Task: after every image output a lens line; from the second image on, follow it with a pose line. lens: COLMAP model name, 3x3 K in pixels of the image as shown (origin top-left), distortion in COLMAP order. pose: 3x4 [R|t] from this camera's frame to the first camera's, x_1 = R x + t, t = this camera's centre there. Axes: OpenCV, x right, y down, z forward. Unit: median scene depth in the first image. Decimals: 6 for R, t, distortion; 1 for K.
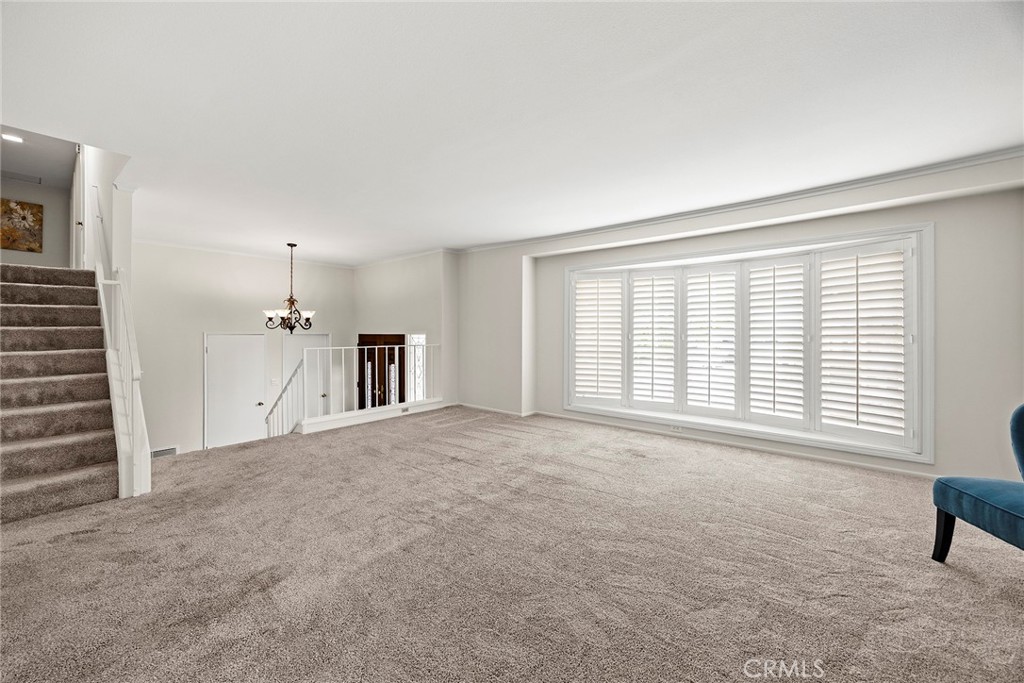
lens RADIAL K [[391.6, 0, 514.4], [0, 391.6, 337.4], [0, 0, 1]] dist [-0.003391, -0.000194]
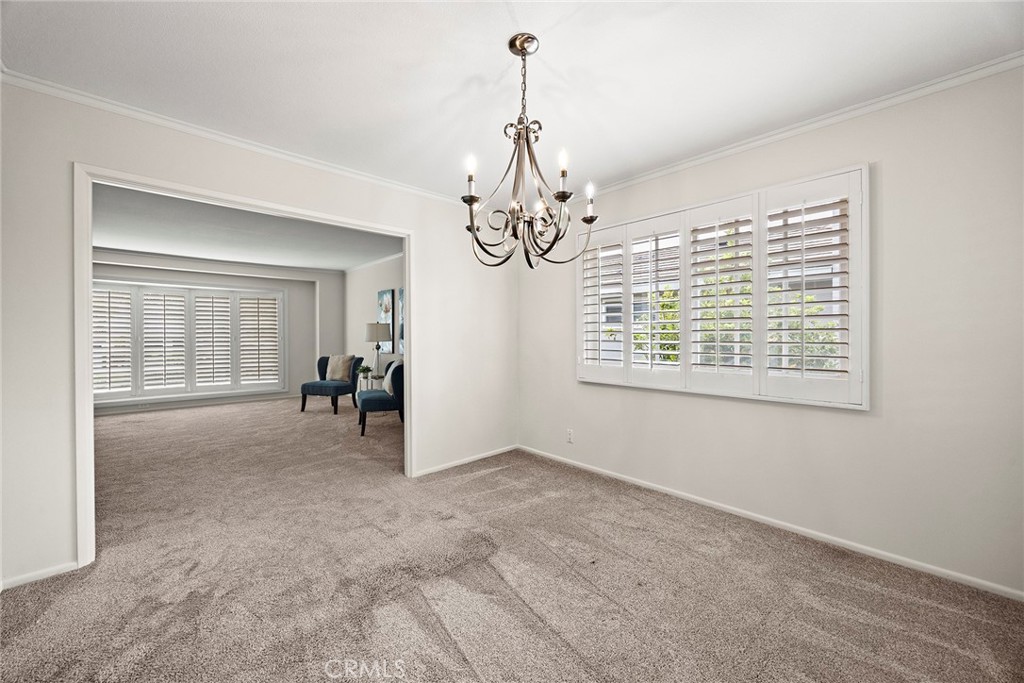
lens RADIAL K [[391.6, 0, 514.4], [0, 391.6, 337.4], [0, 0, 1]] dist [-0.003391, -0.000194]
pose [[0.132068, -0.008804, 0.991201, -0.827522], [0.010641, 0.999916, 0.007463, -0.003321], [-0.991183, 0.009561, 0.132151, -0.504841]]
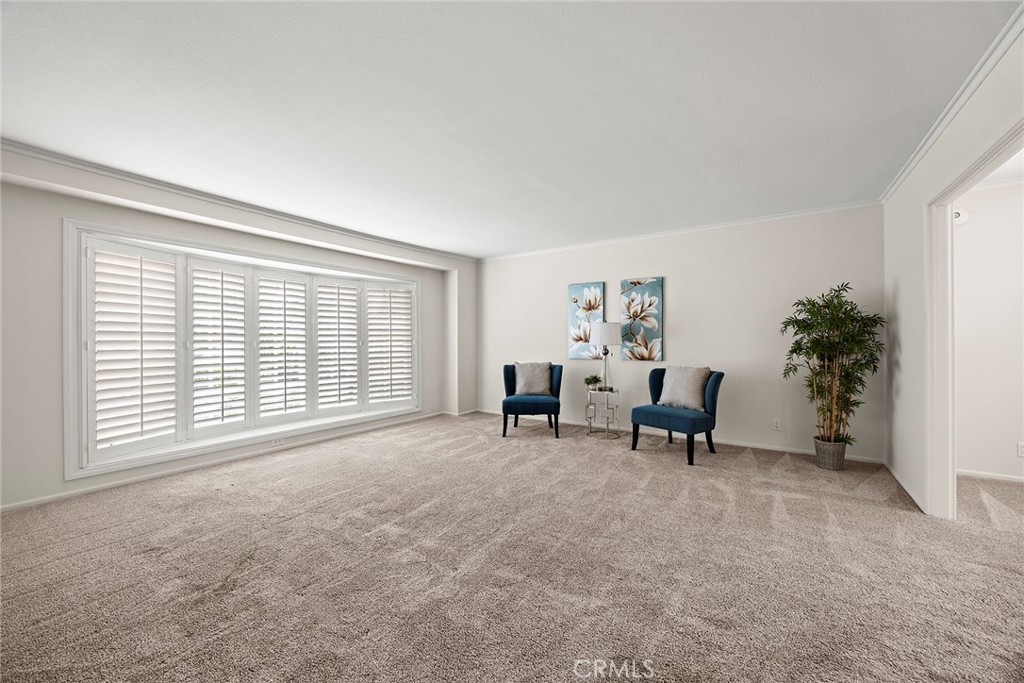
lens RADIAL K [[391.6, 0, 514.4], [0, 391.6, 337.4], [0, 0, 1]] dist [-0.003391, -0.000194]
pose [[-0.091027, 0.003518, 0.995842, -0.609455], [0.014097, 0.999898, -0.002243, -0.006688], [-0.995749, 0.013835, -0.091067, 0.561466]]
